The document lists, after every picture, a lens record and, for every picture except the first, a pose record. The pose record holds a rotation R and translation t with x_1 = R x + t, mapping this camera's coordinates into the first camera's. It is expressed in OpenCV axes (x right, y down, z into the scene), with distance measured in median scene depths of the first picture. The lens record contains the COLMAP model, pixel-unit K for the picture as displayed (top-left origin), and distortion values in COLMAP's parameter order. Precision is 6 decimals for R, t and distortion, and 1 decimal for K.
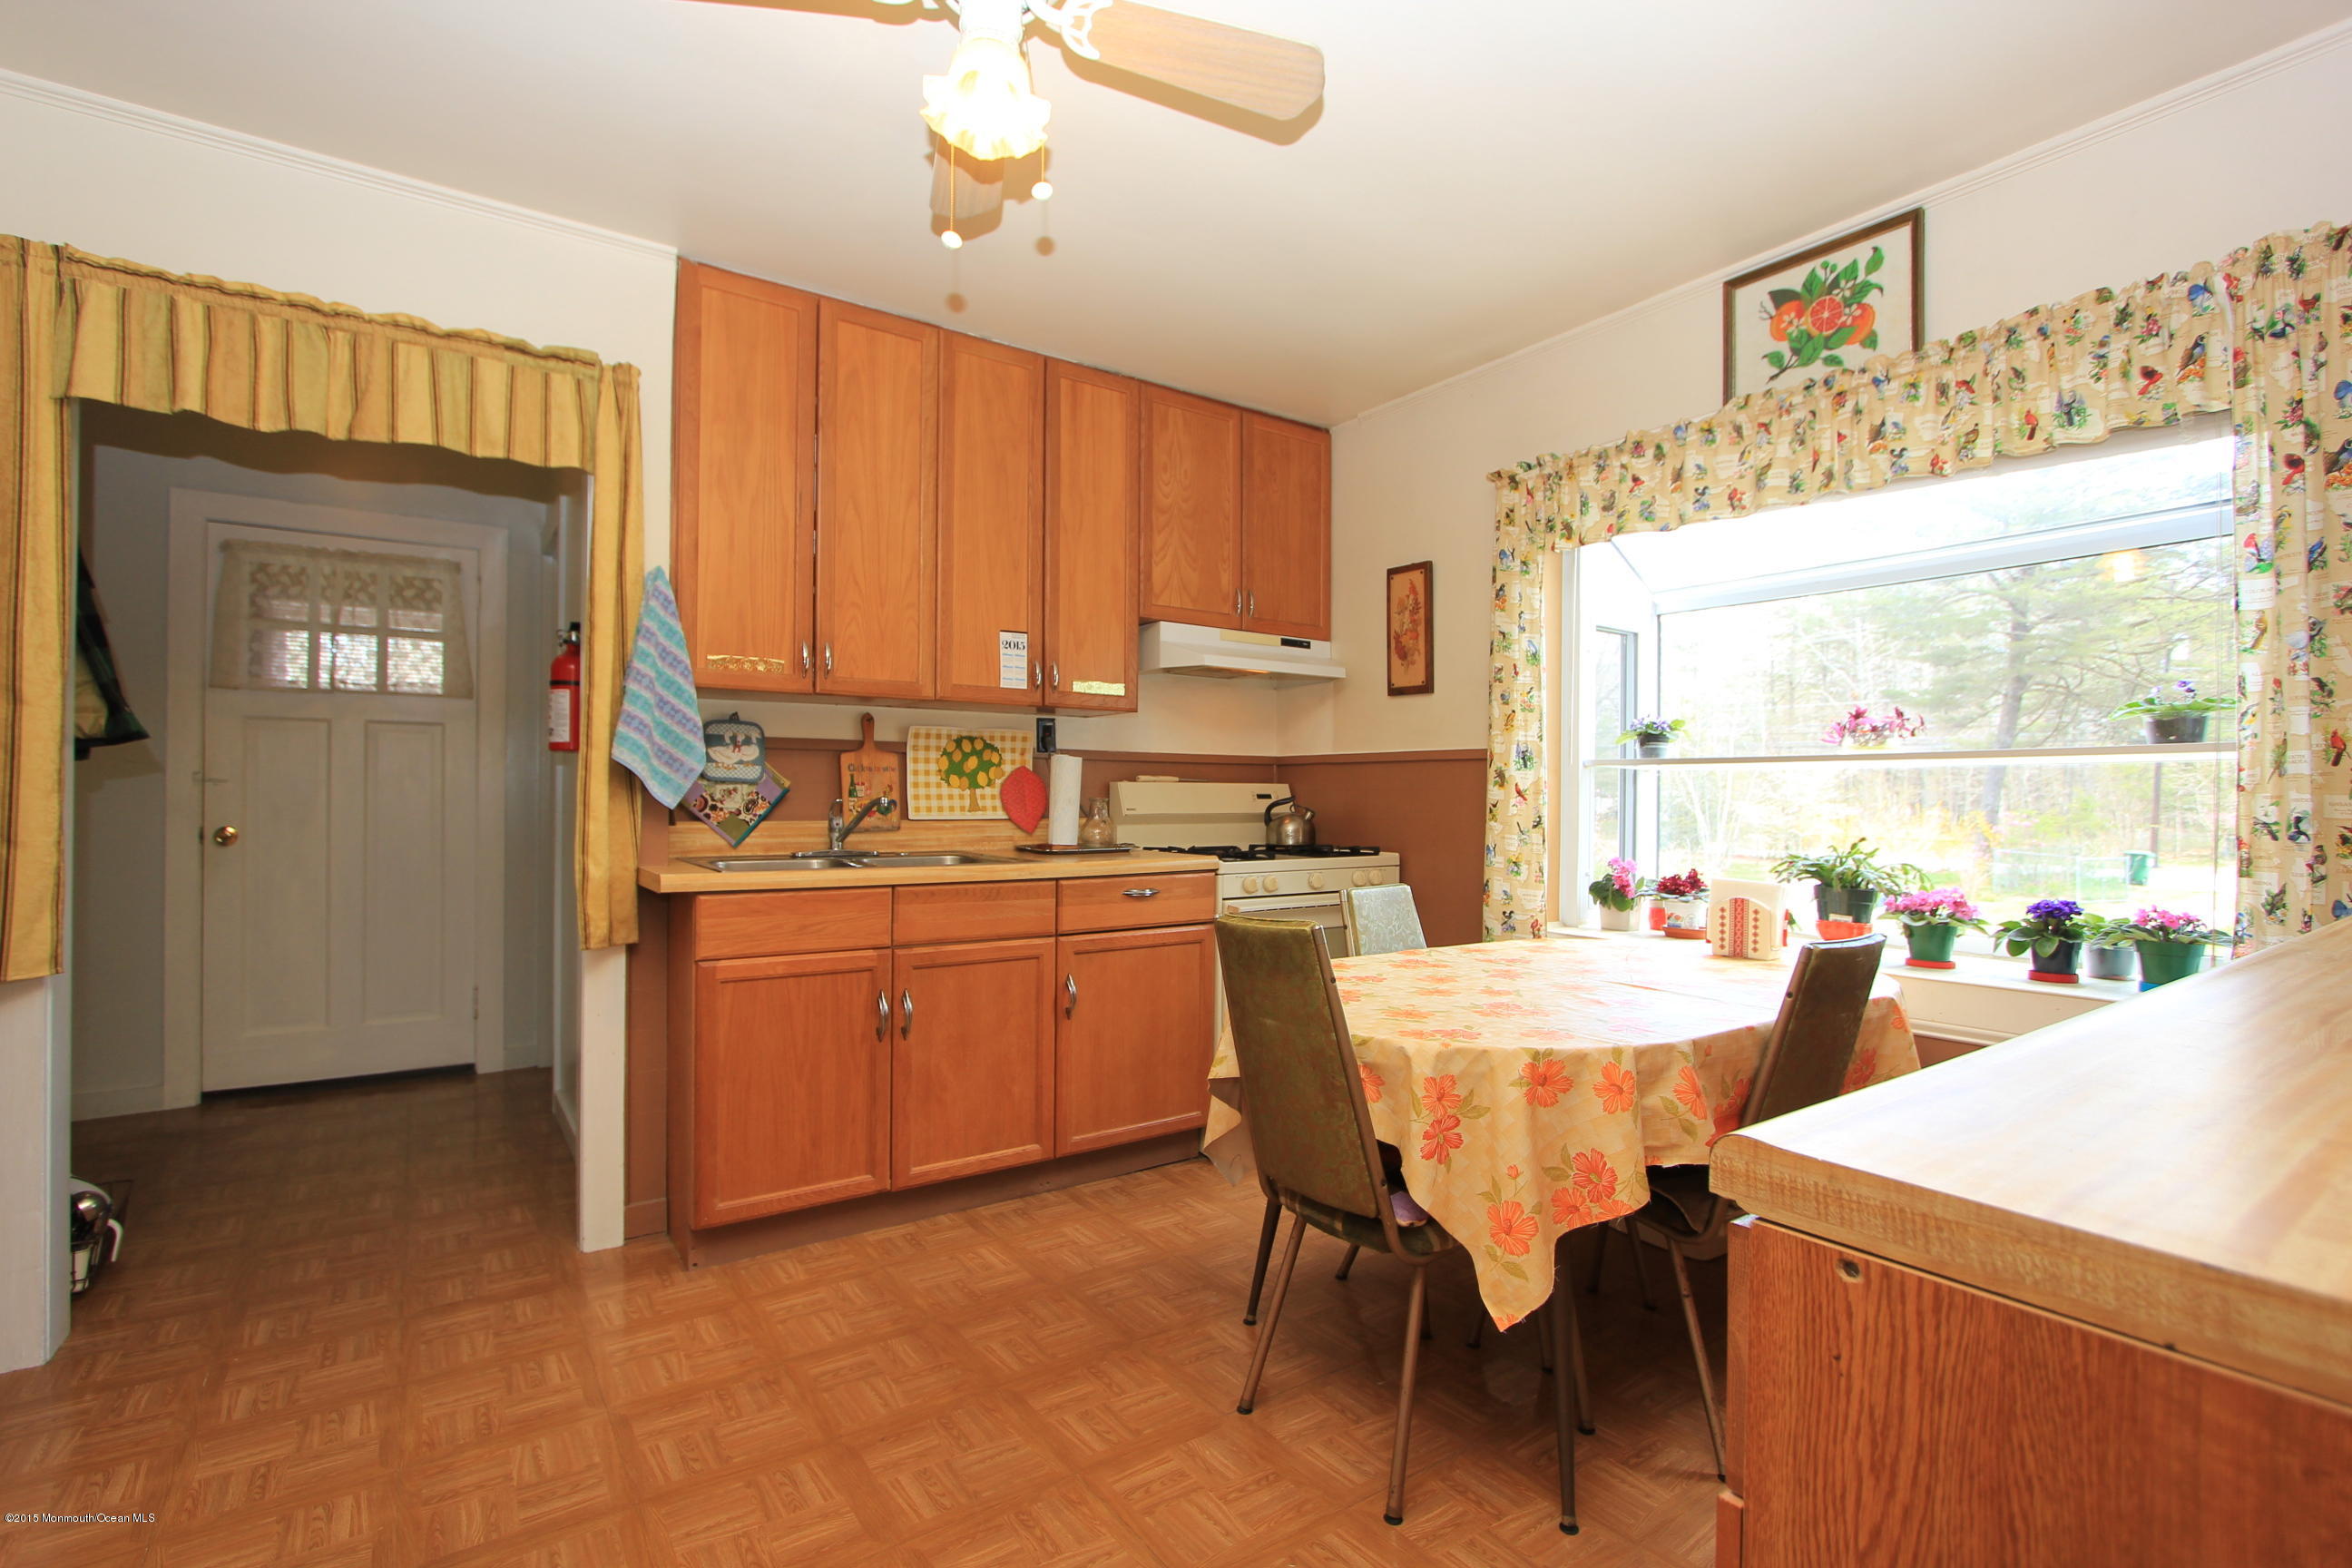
lens RADIAL K [[1069.7, 0, 1182.7], [0, 1069.7, 789.3], [0, 0, 1]] dist [-0.017214, 0.001207]
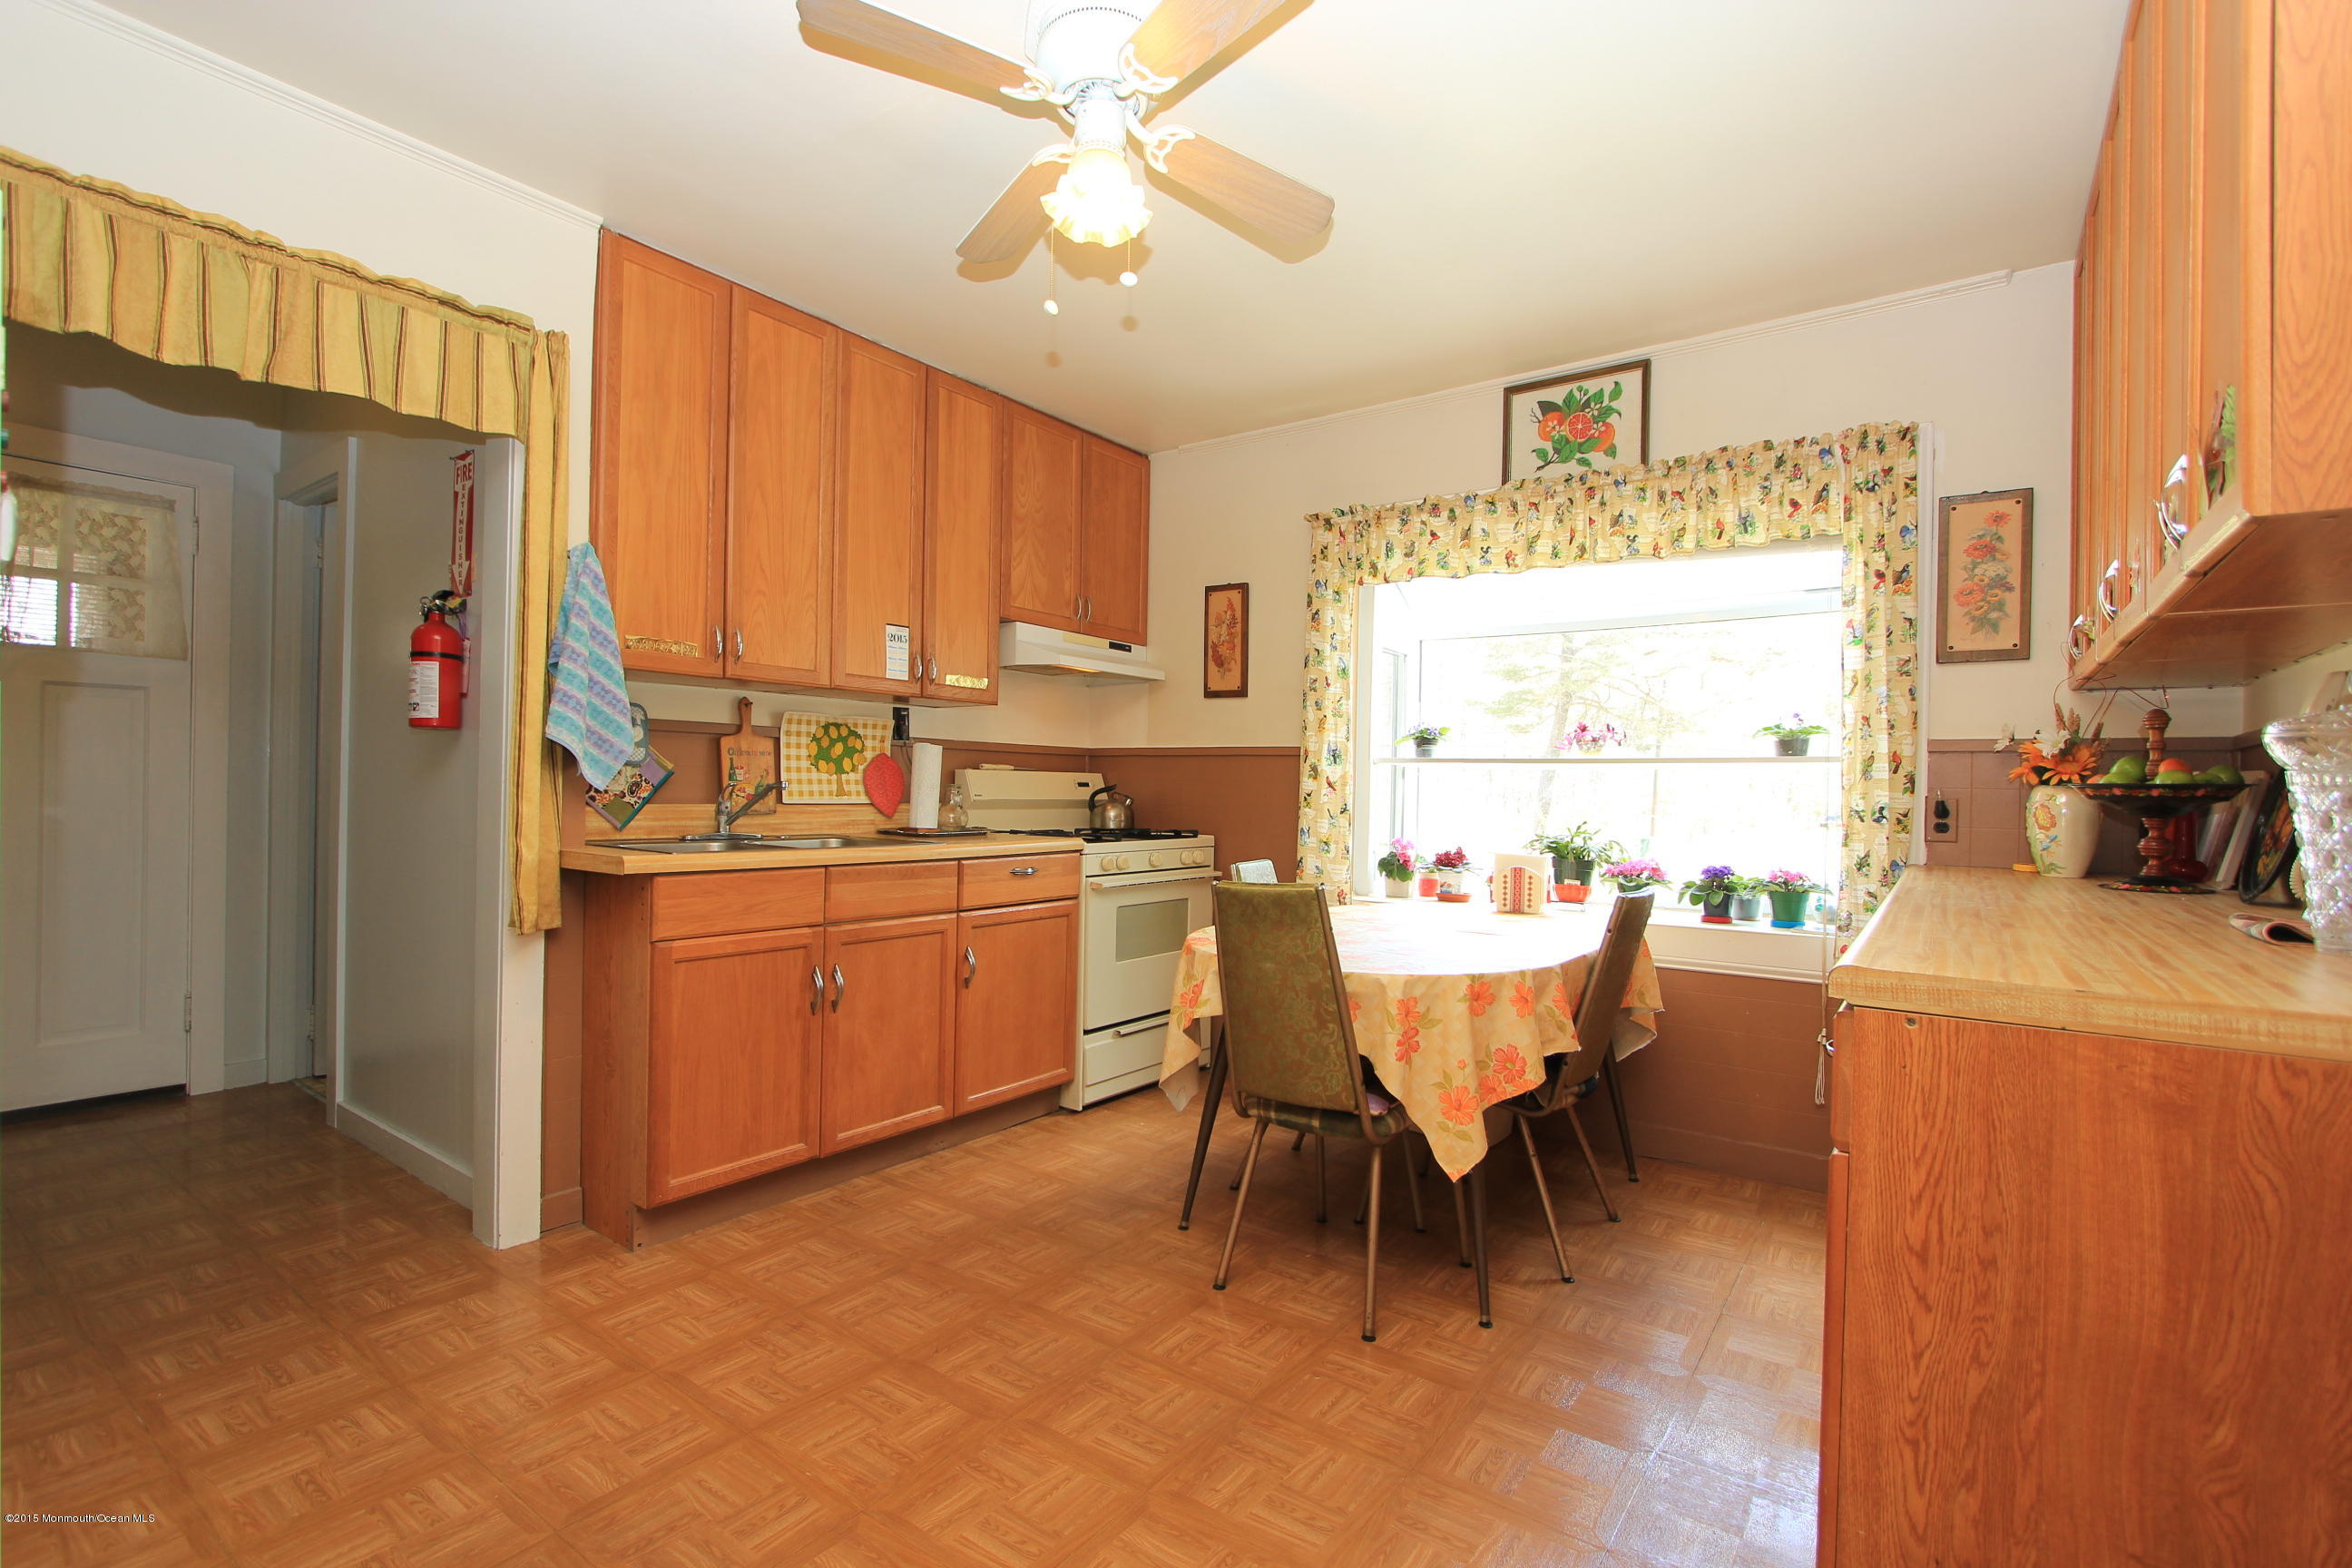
lens RADIAL K [[1069.7, 0, 1170.0], [0, 1069.7, 790.2], [0, 0, 1]] dist [-0.017214, 0.001207]
pose [[0.947336, 0.010073, 0.320083, -0.304991], [-0.013808, 0.999860, 0.009401, 0.001373], [-0.319944, -0.013326, 0.947343, -0.104429]]
